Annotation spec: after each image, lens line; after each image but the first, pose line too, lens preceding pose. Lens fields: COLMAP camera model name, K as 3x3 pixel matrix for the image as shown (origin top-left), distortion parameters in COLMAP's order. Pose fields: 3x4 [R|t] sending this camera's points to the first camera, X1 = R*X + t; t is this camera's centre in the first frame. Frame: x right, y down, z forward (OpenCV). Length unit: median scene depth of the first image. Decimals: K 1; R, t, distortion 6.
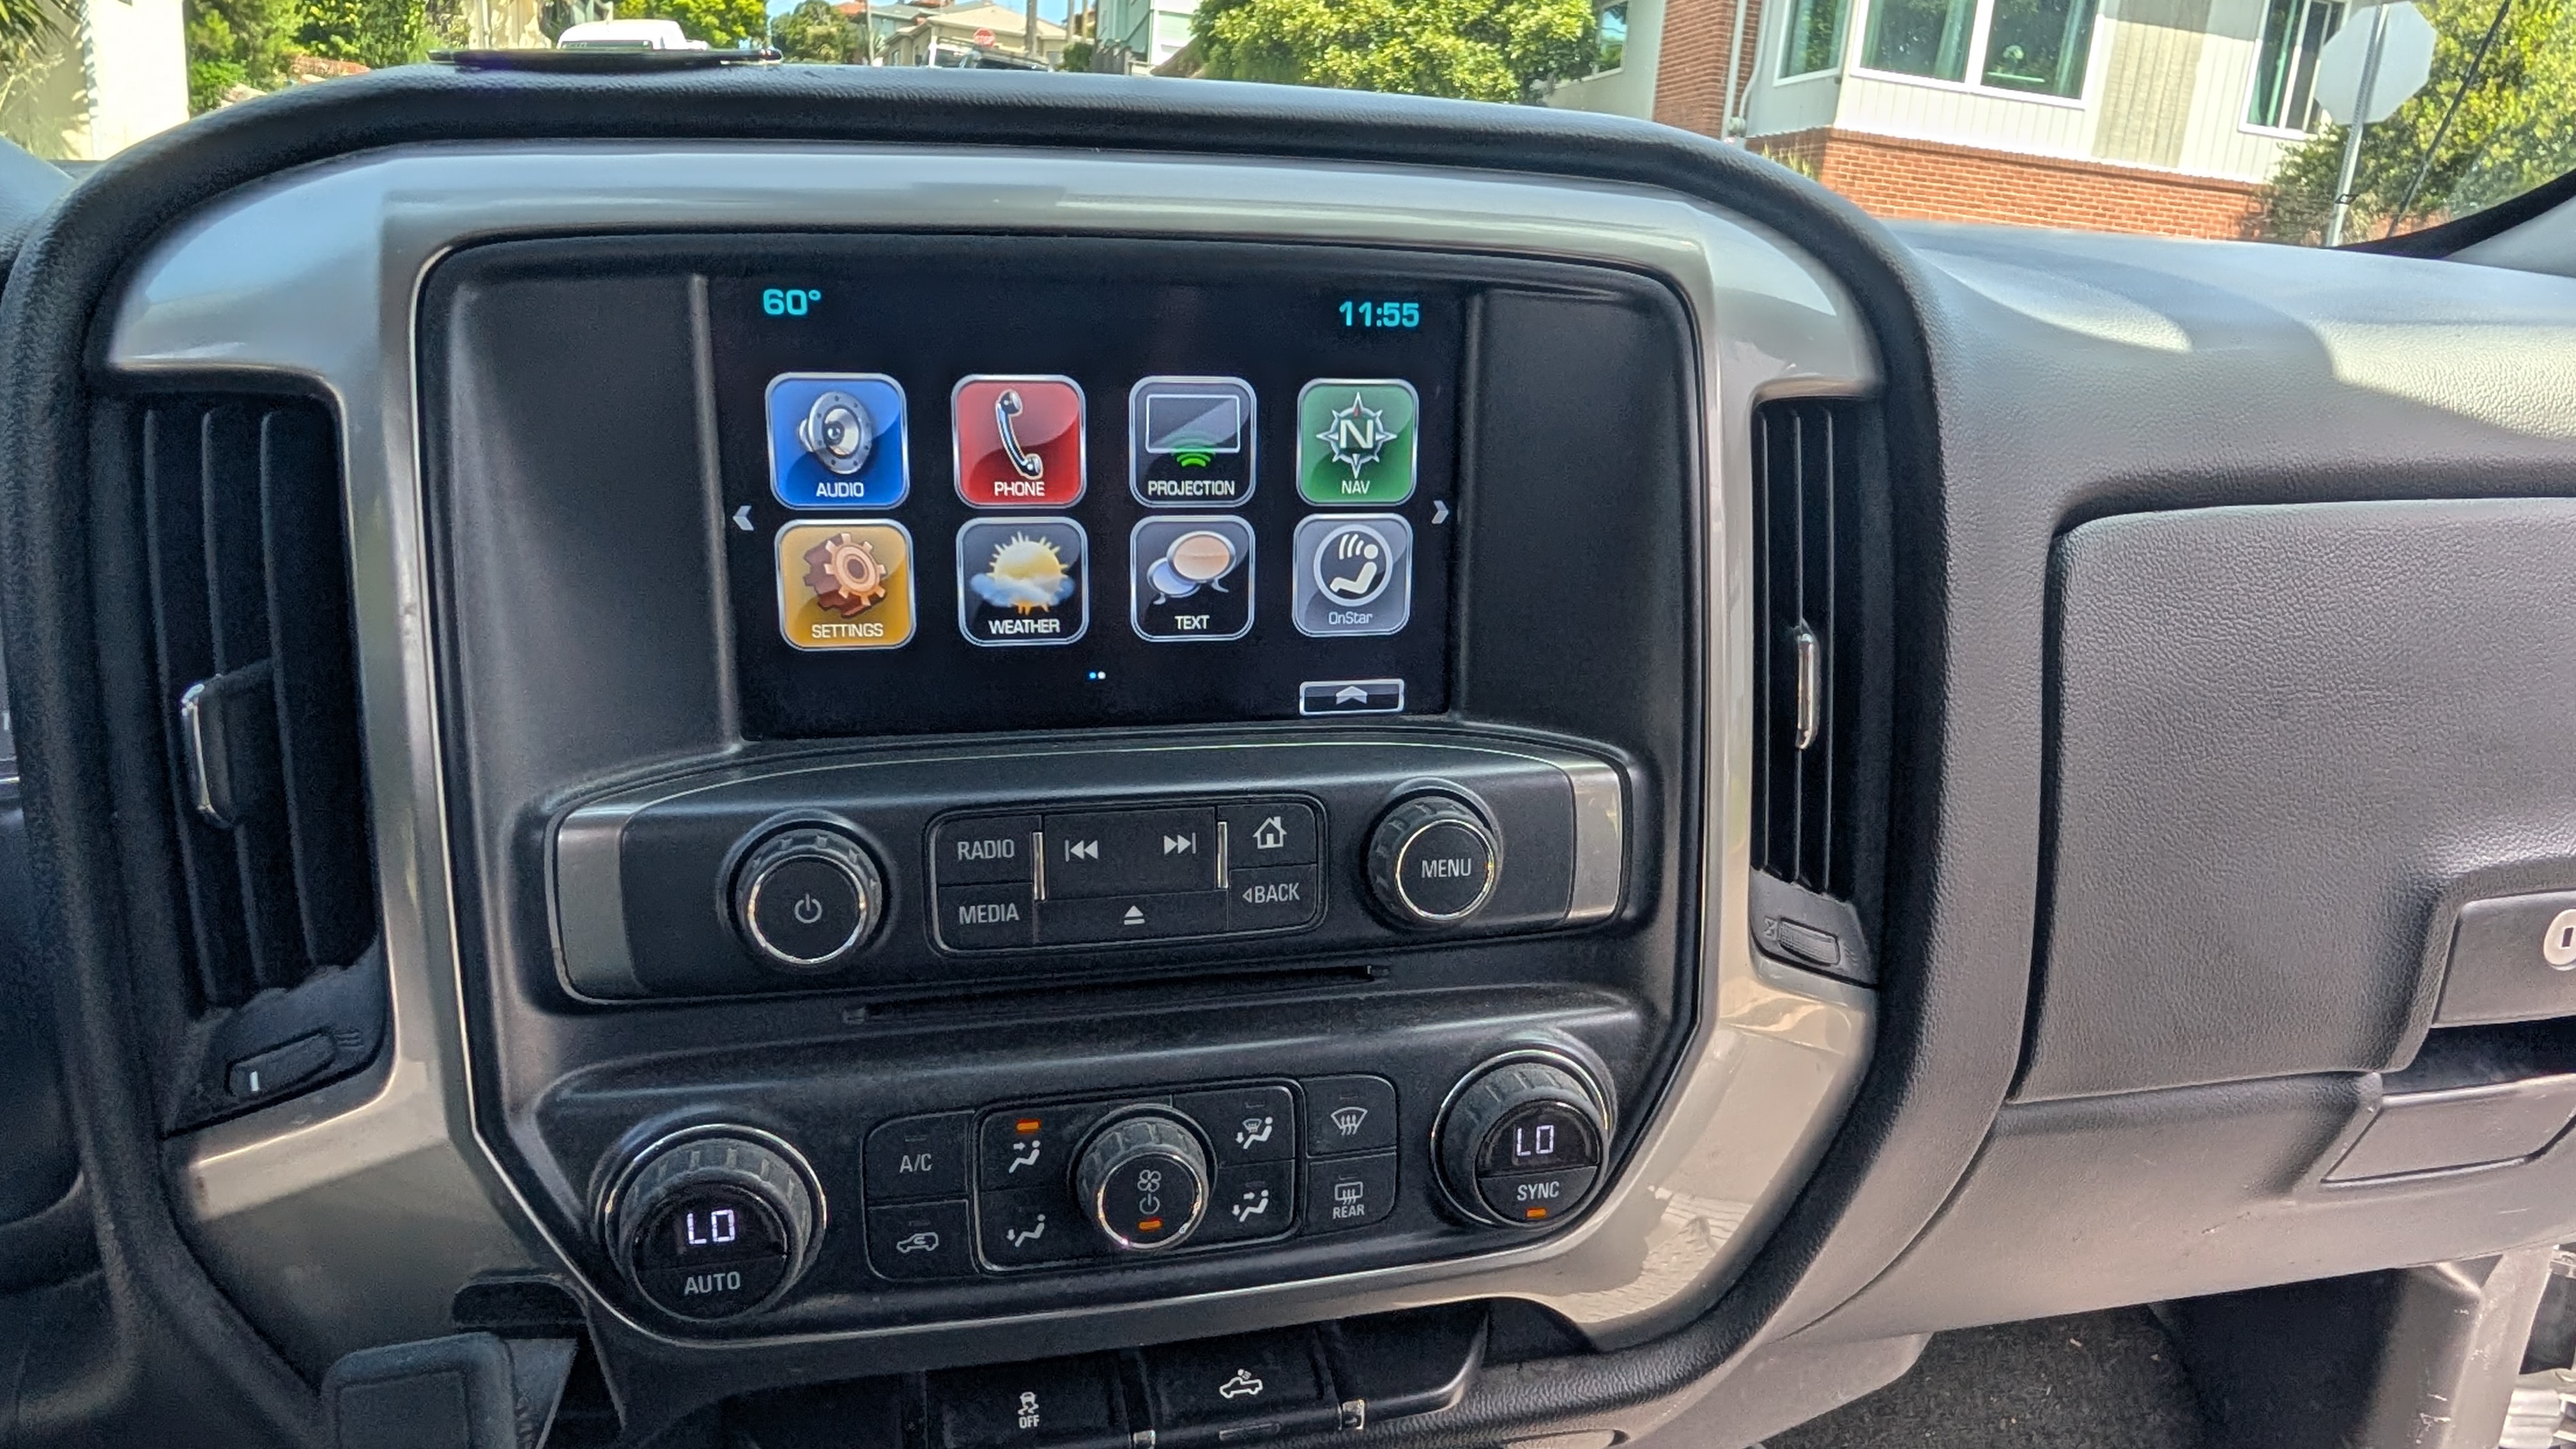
lens RADIAL K [[1717.2, 0, 1321.9], [0, 1717.2, 786.2], [0, 0, 1]] dist [0.002652, 0.002408]
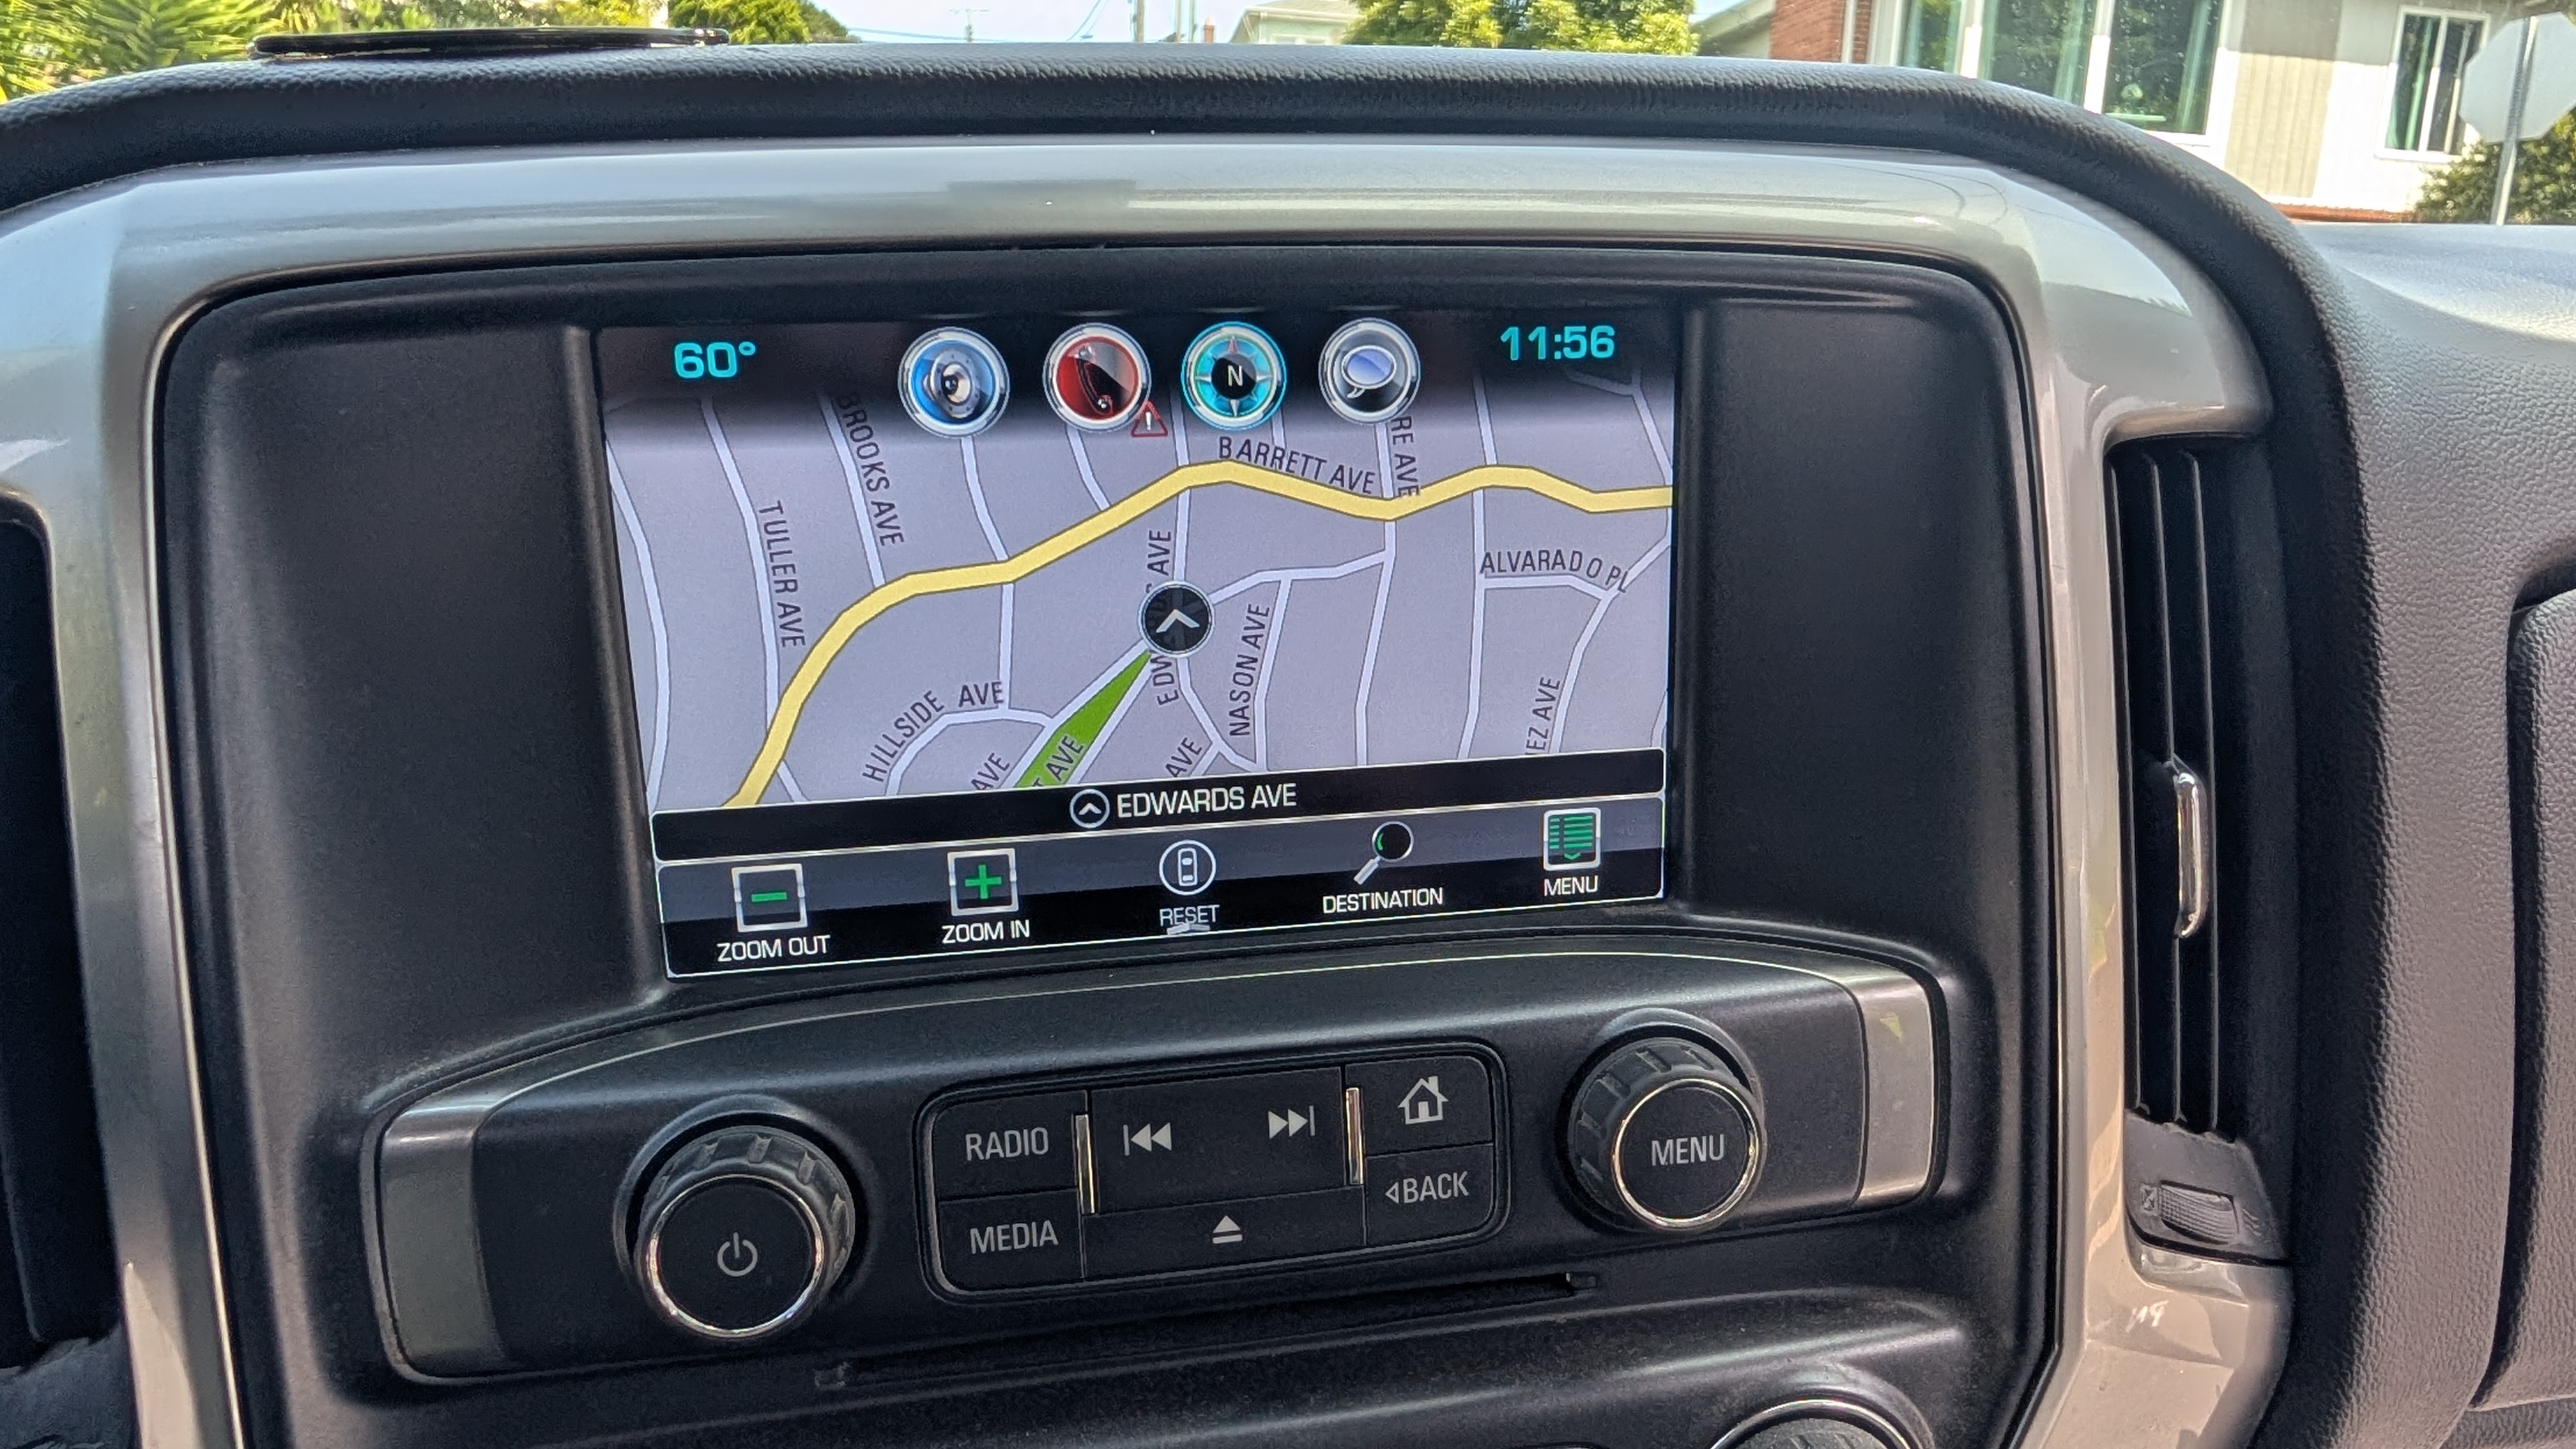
lens RADIAL K [[1717.2, 0, 1321.9], [0, 1717.2, 786.2], [0, 0, 1]] dist [0.002652, 0.002408]
pose [[0.997114, -0.029052, -0.070146, -0.017874], [0.026072, 0.998734, -0.043023, -0.065370], [0.071307, 0.041070, 0.996609, 0.296683]]
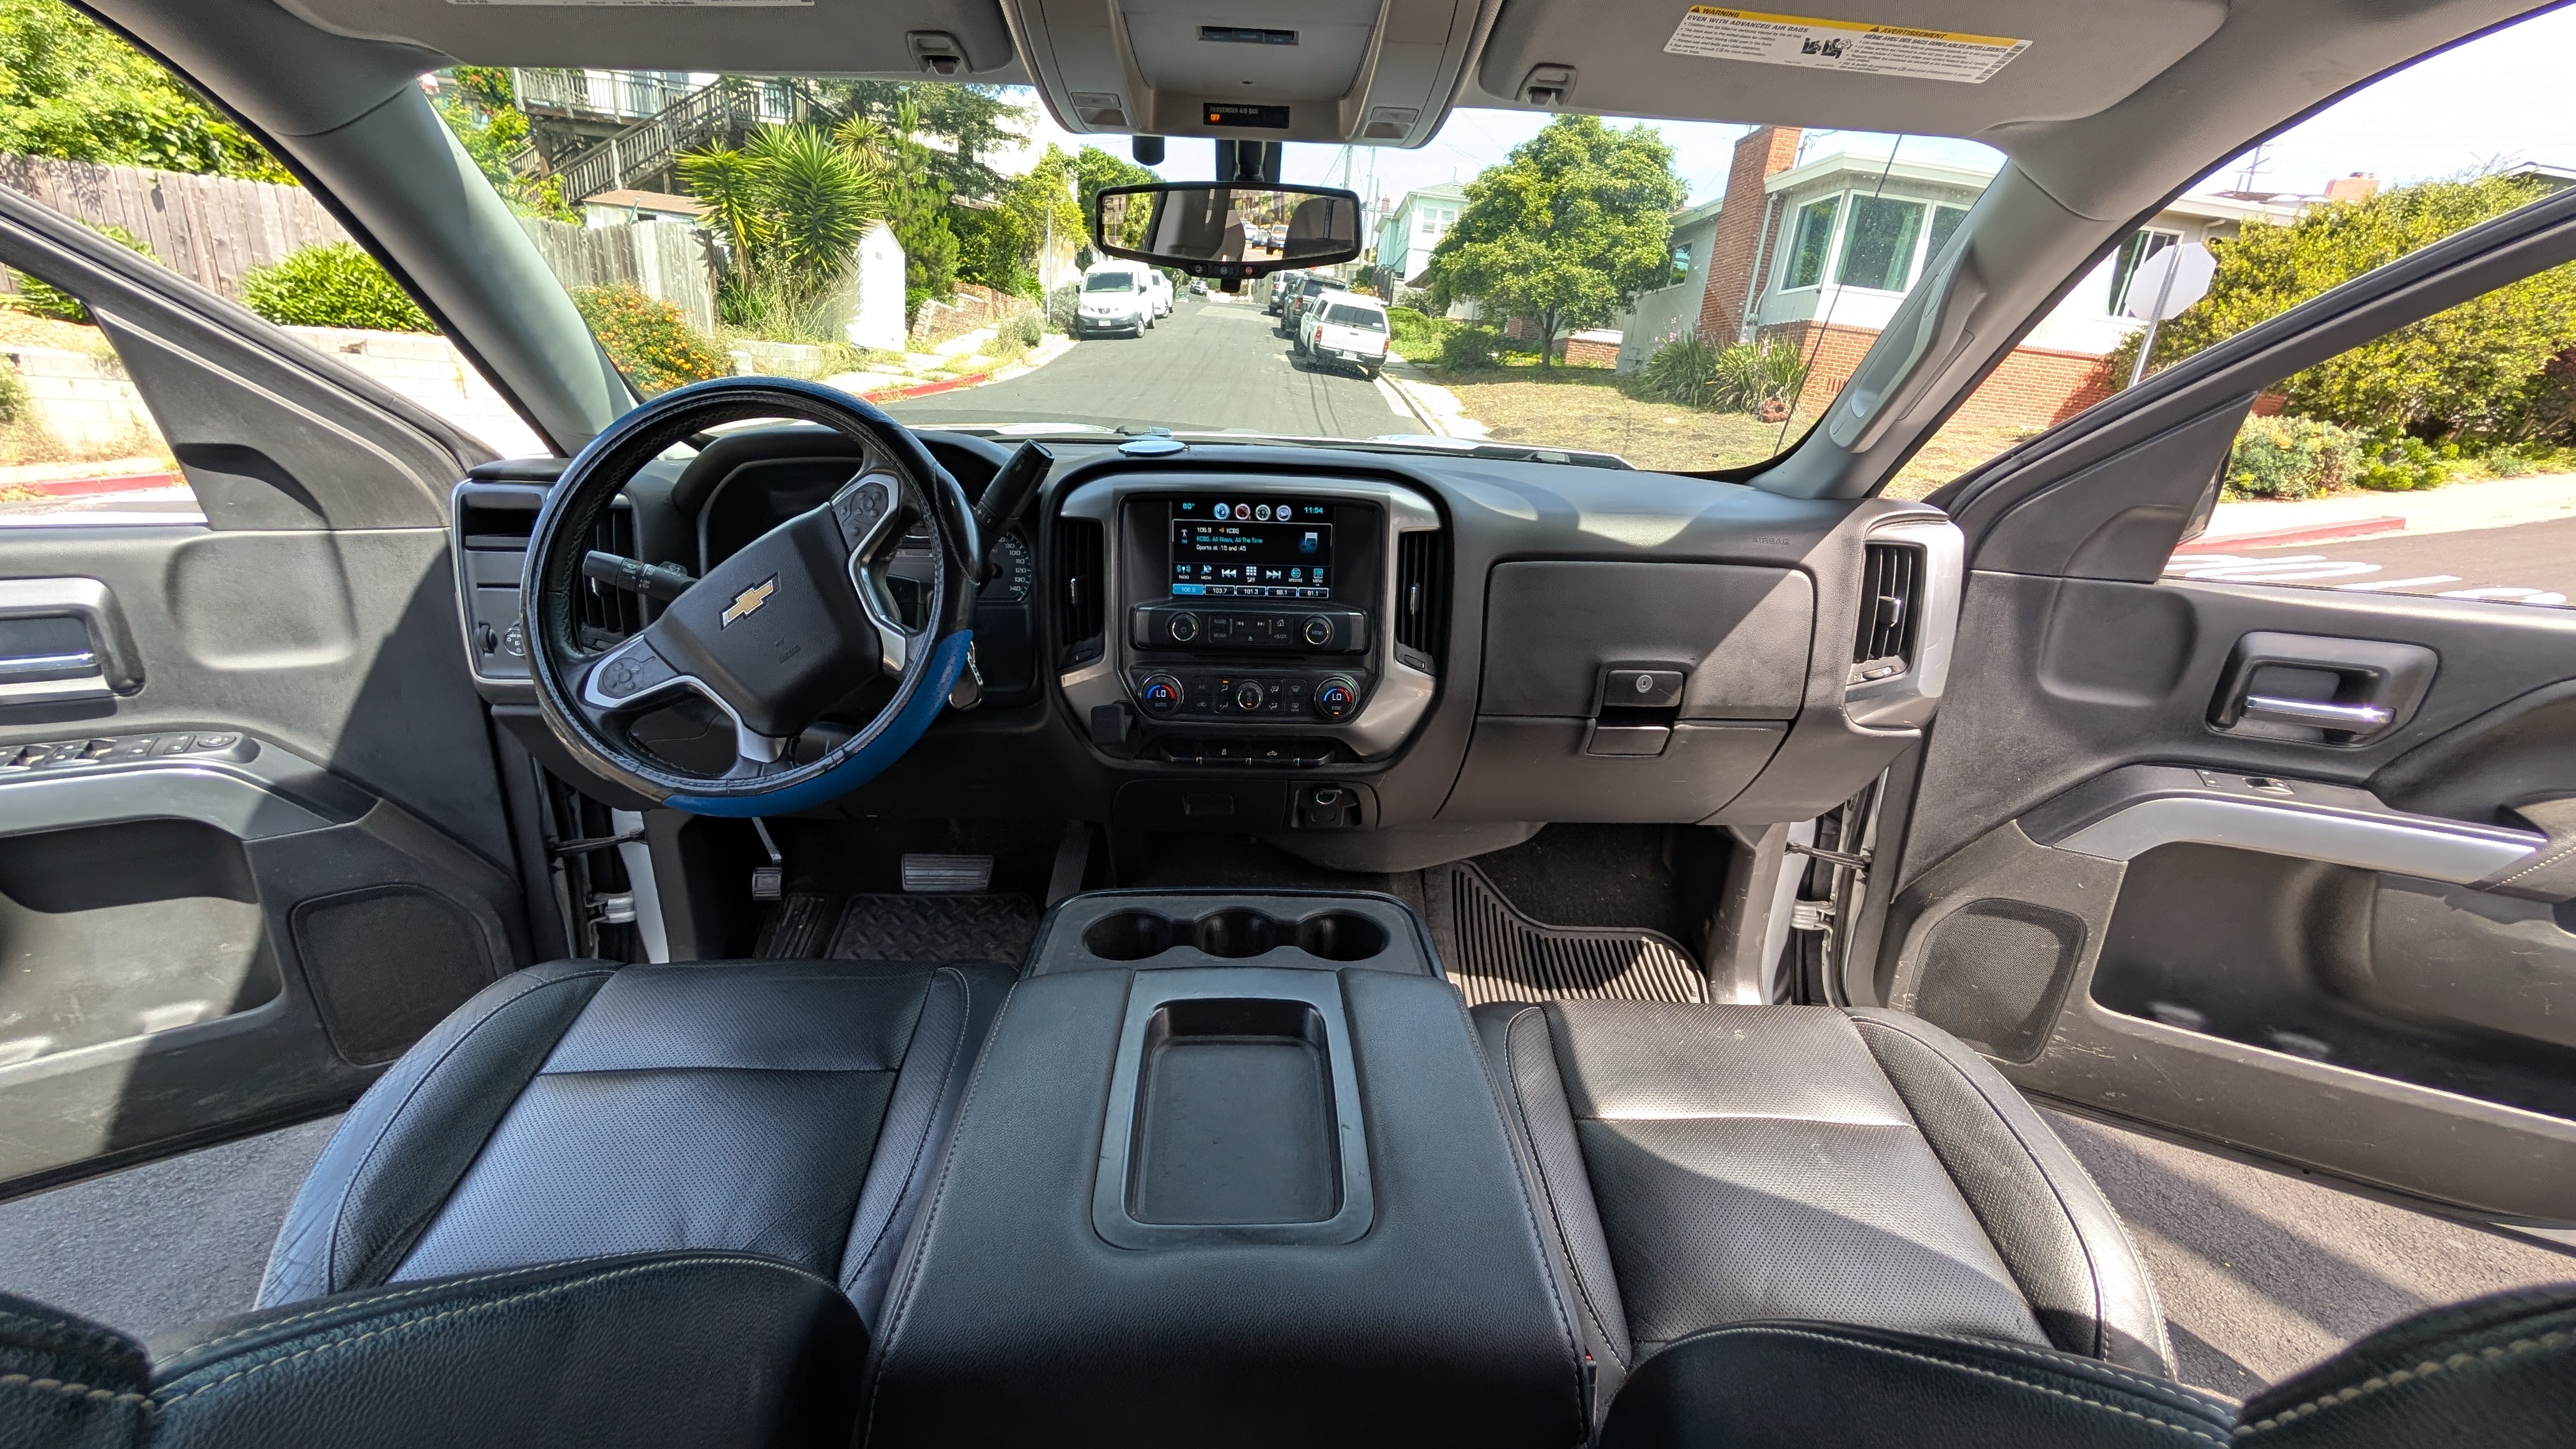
lens RADIAL K [[989.5, 0, 1288.0], [0, 989.5, 724.5], [0, 0, 1]] dist [0.021729, -0.000010]
pose [[0.979633, 0.072444, -0.187272, 0.480476], [-0.067554, 0.997190, 0.032370, 0.201350], [0.189091, -0.019059, 0.981775, -1.531672]]
